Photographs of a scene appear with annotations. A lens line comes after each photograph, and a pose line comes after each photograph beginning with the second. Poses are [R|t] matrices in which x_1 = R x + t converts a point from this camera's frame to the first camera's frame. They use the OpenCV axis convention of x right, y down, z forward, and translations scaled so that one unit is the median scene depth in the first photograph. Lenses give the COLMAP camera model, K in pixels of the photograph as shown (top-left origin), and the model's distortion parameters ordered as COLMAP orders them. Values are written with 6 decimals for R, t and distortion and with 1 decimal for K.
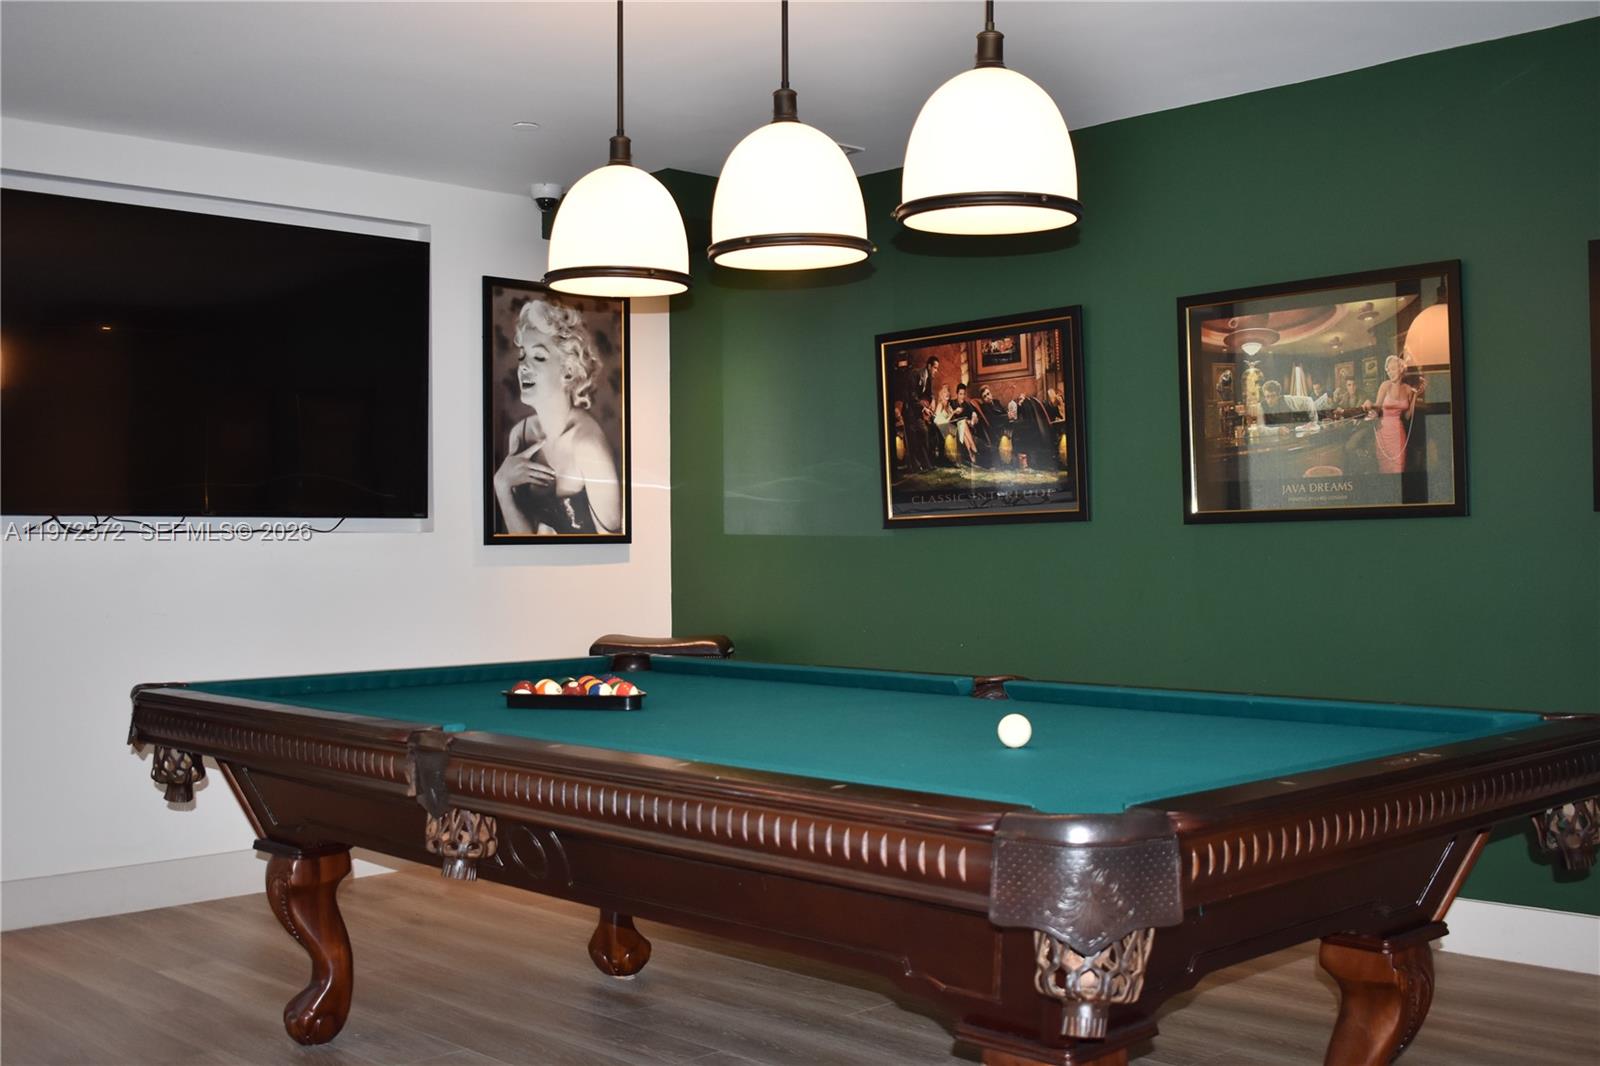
lens RADIAL K [[1743.2, 0, 800.0], [0, 1743.2, 533.0], [0, 0, 1]] dist [-0.010134, -0.014442]
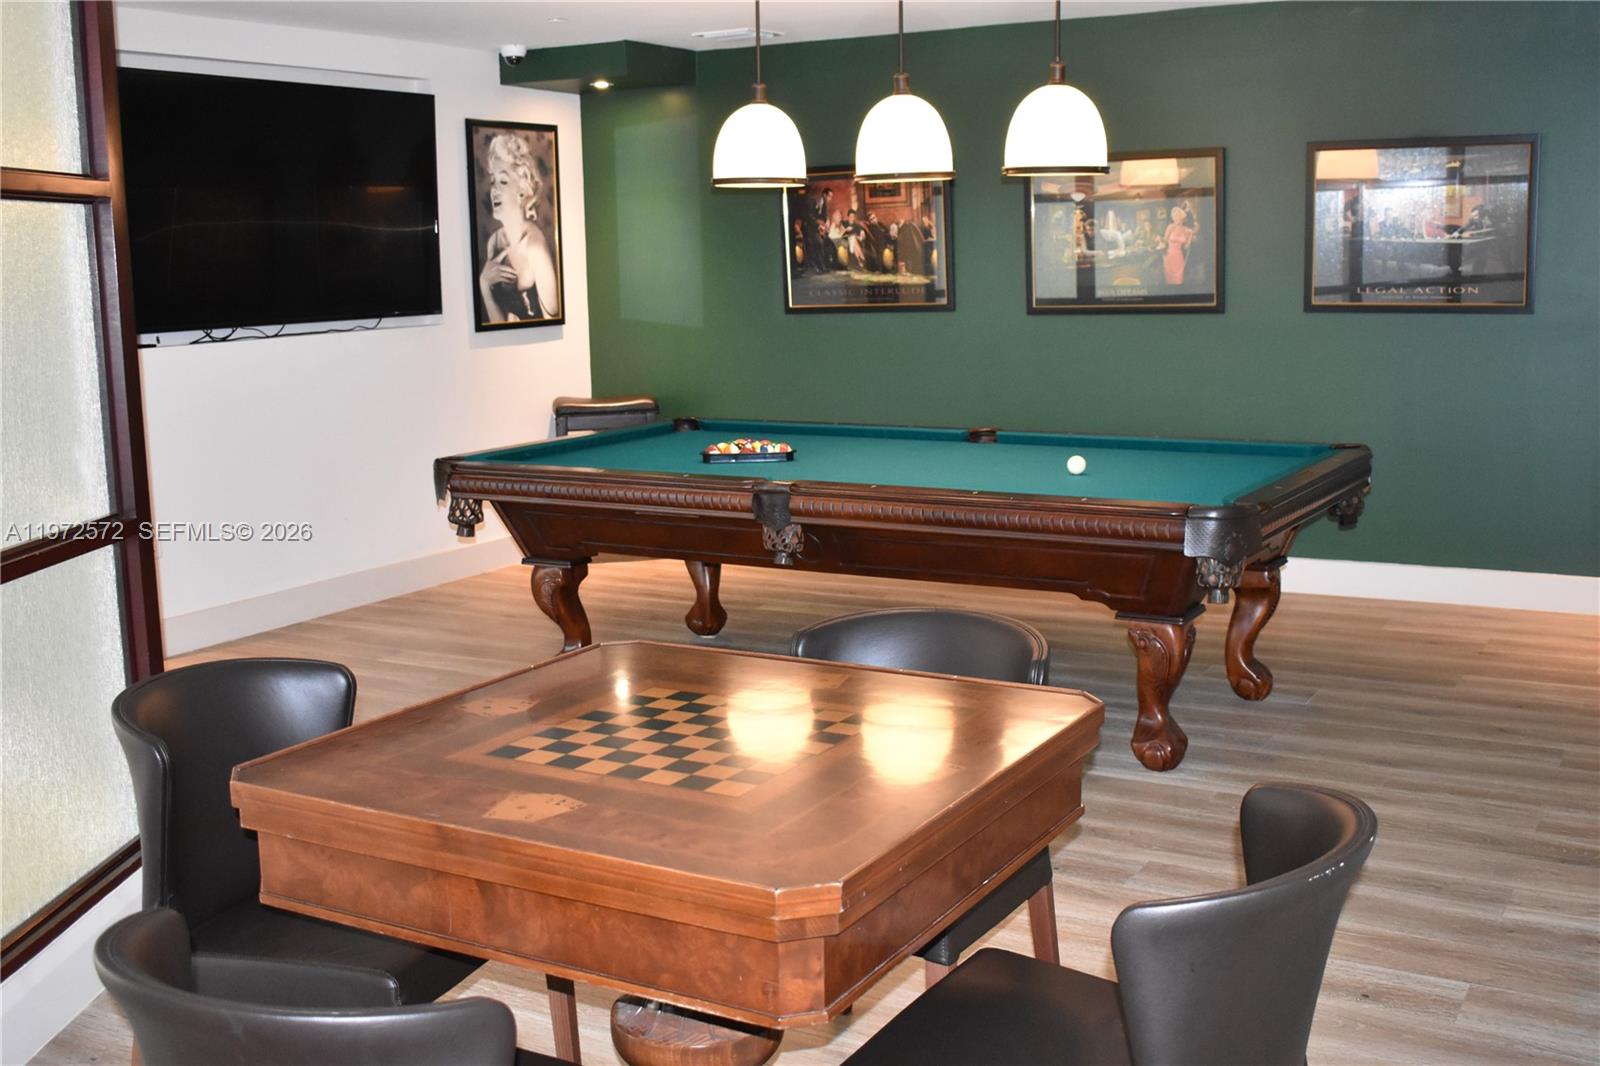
lens RADIAL K [[1743.2, 0, 800.0], [0, 1743.2, 533.0], [0, 0, 1]] dist [-0.010134, -0.014442]
pose [[0.961867, -0.057762, 0.267347, -0.316299], [0.012967, 0.985977, 0.166374, -0.060379], [-0.273209, -0.156563, 0.949129, -0.324138]]
